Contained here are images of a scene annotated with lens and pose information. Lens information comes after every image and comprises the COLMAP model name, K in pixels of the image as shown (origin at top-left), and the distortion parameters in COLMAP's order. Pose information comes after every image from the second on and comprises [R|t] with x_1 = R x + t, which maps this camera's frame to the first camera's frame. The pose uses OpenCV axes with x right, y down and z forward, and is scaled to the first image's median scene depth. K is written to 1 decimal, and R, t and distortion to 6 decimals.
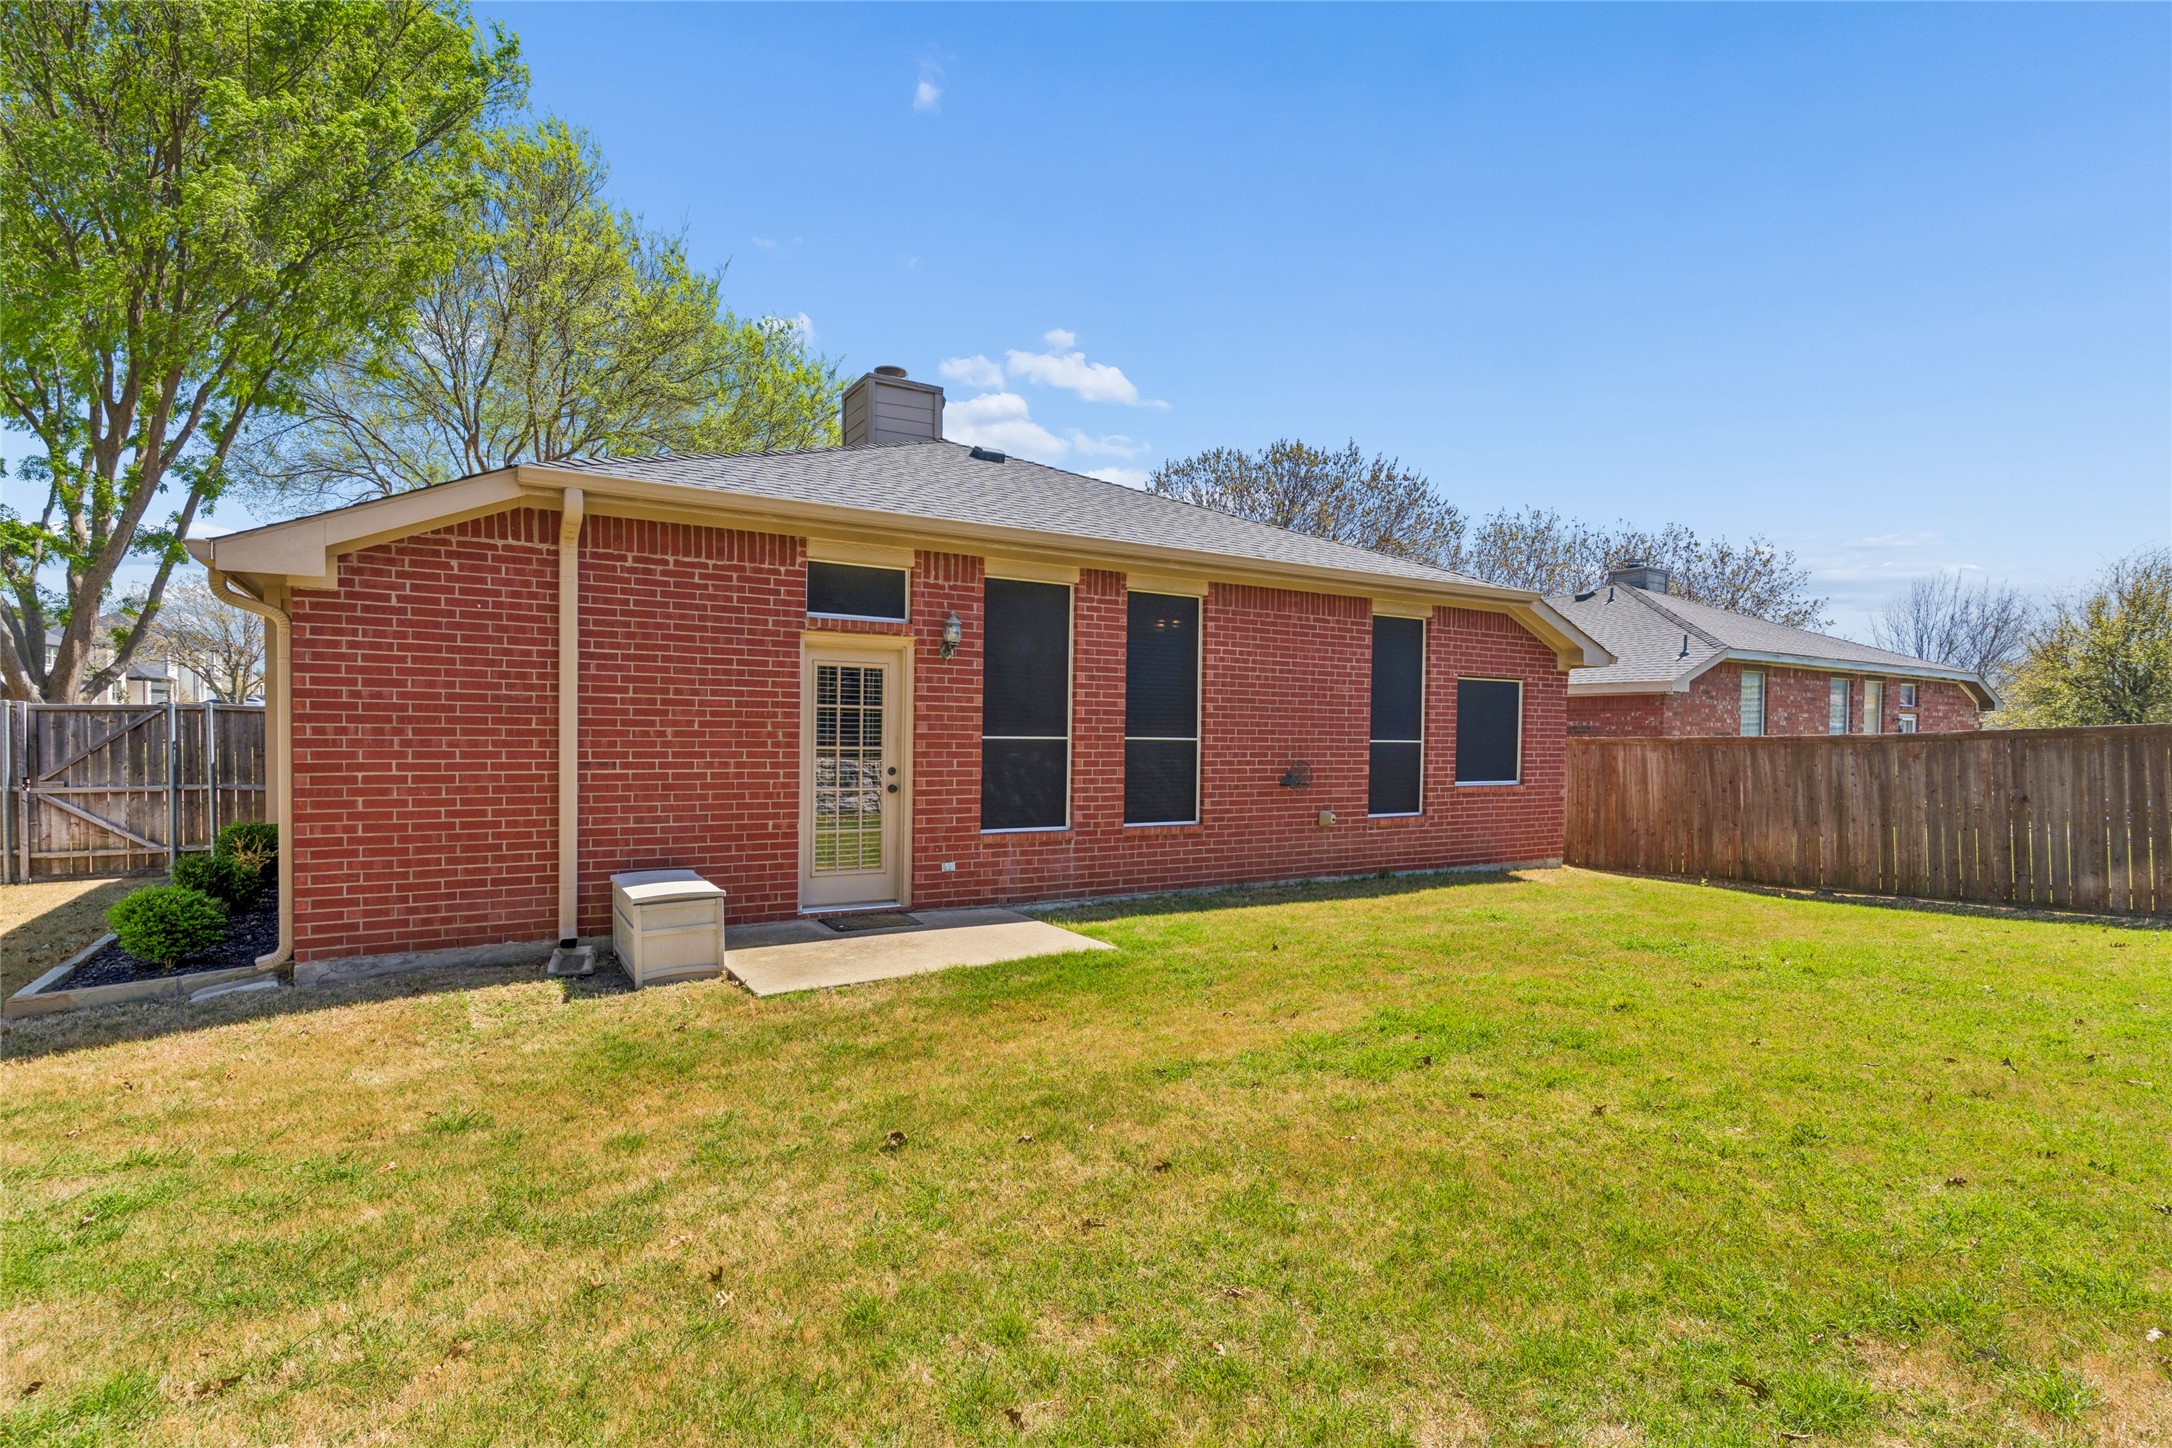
lens RADIAL K [[1066.1, 0, 1085.9], [0, 1066.1, 689.2], [0, 0, 1]] dist [-0.001431, 0.000179]
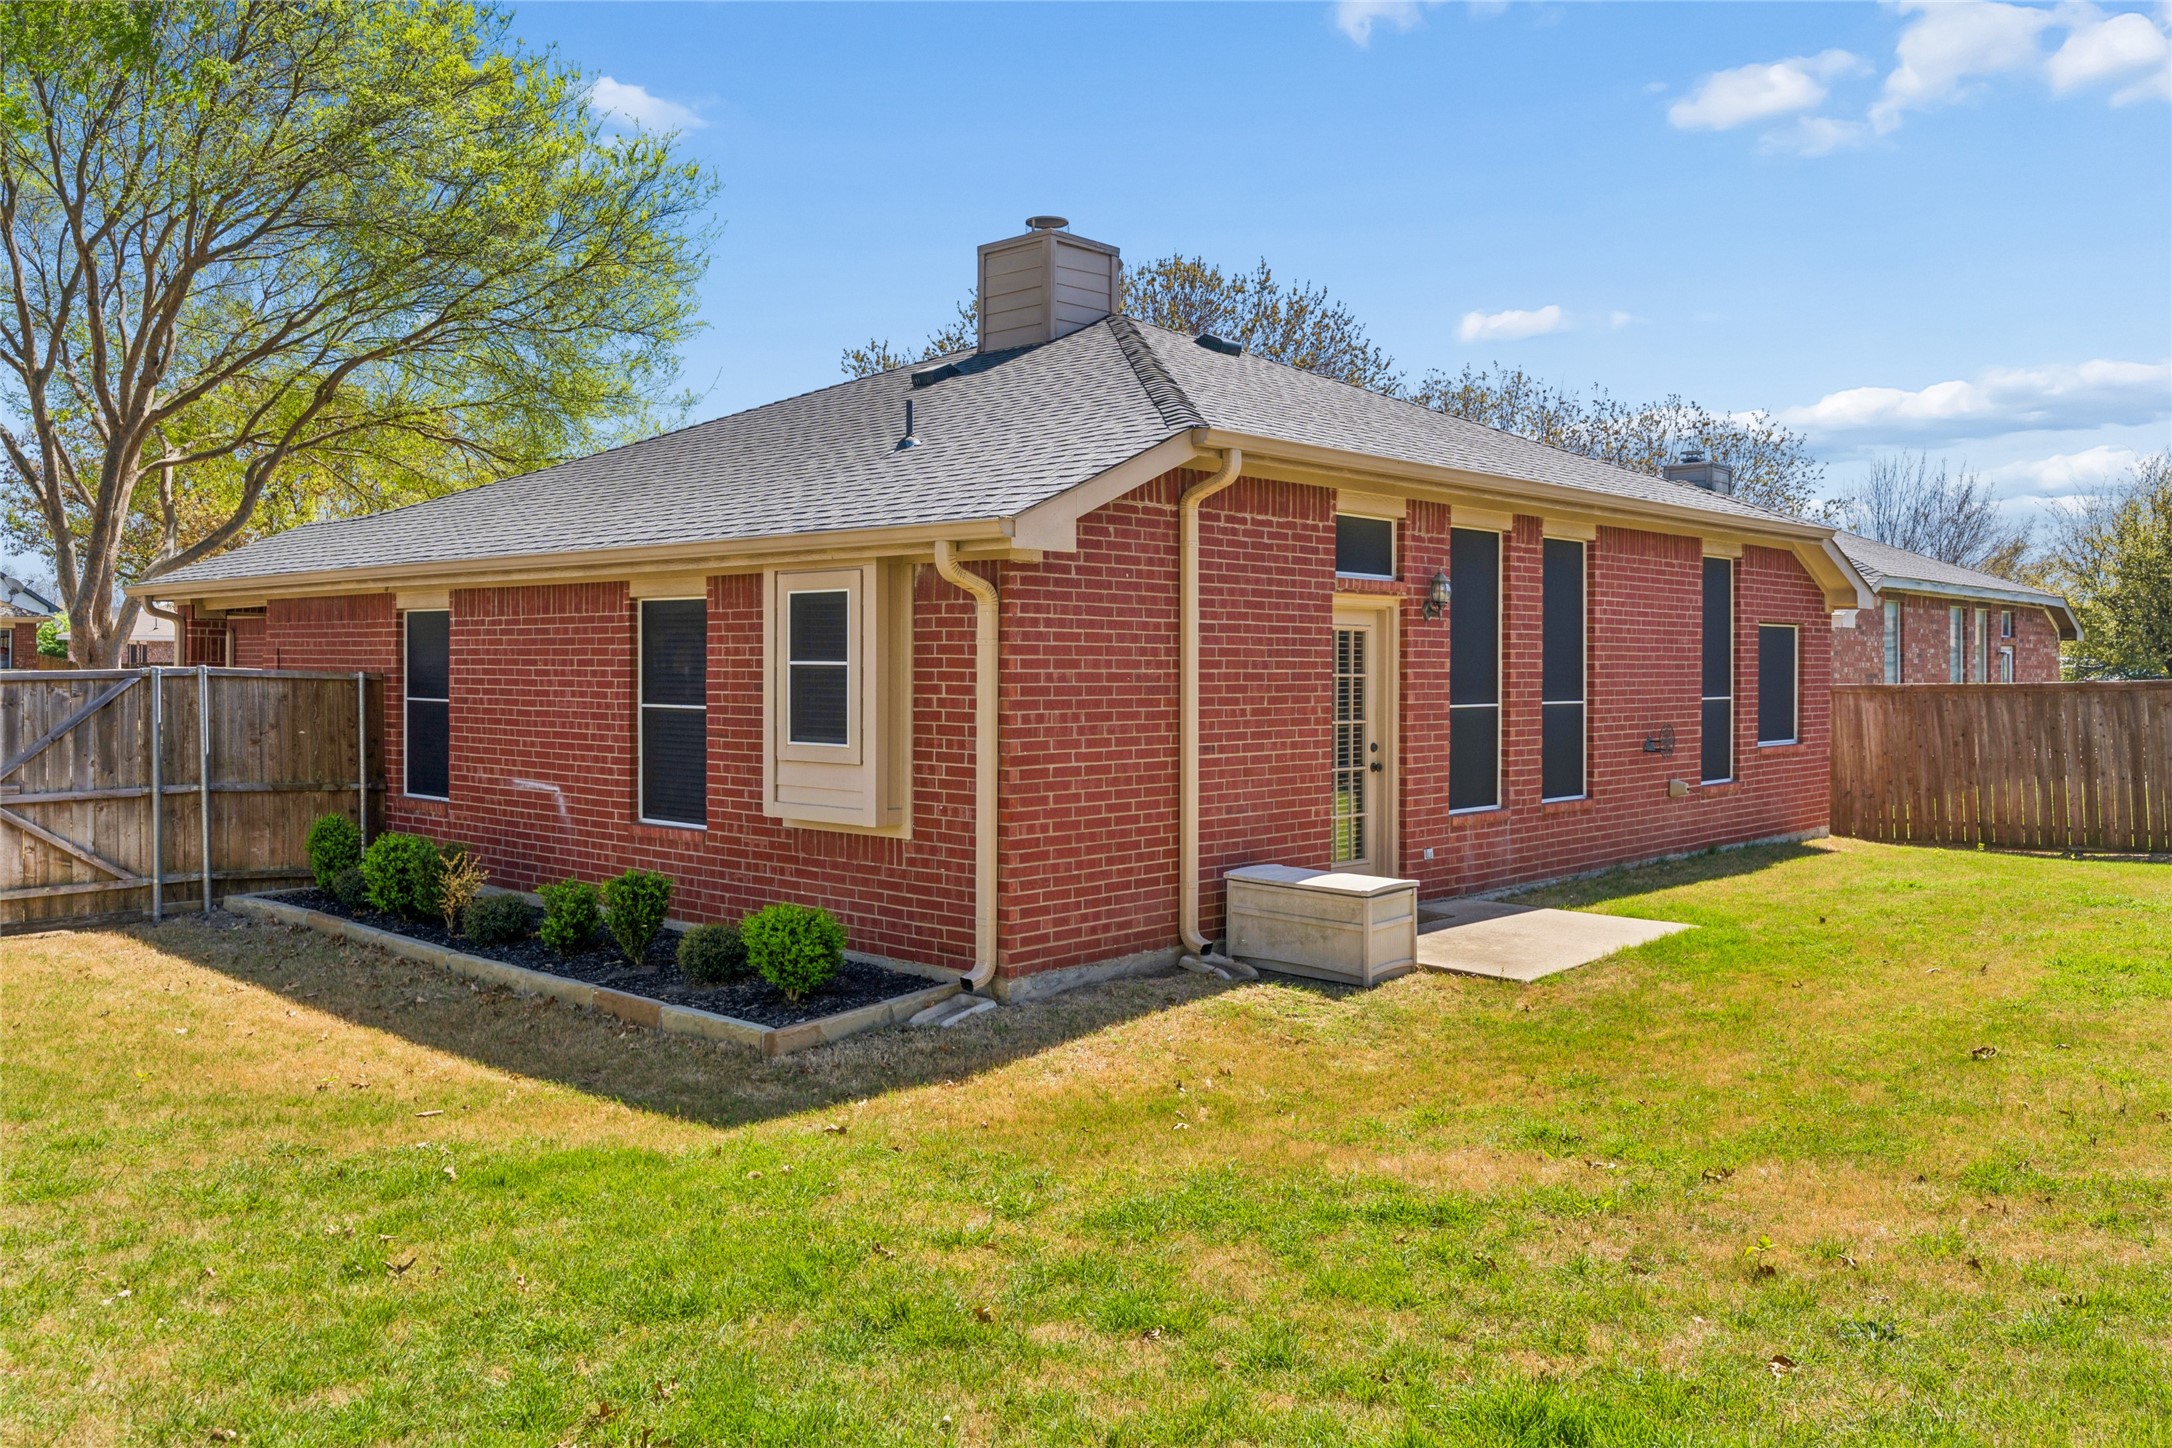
lens RADIAL K [[1713.5, 0, 1086.4], [0, 1713.5, 531.0], [0, 0, 1]] dist [-0.013010, -0.010656]
pose [[0.963821, 0.011347, 0.266309, -0.694779], [-0.002021, 0.999376, -0.035267, -0.045487], [-0.266543, 0.033453, 0.963242, -0.271787]]
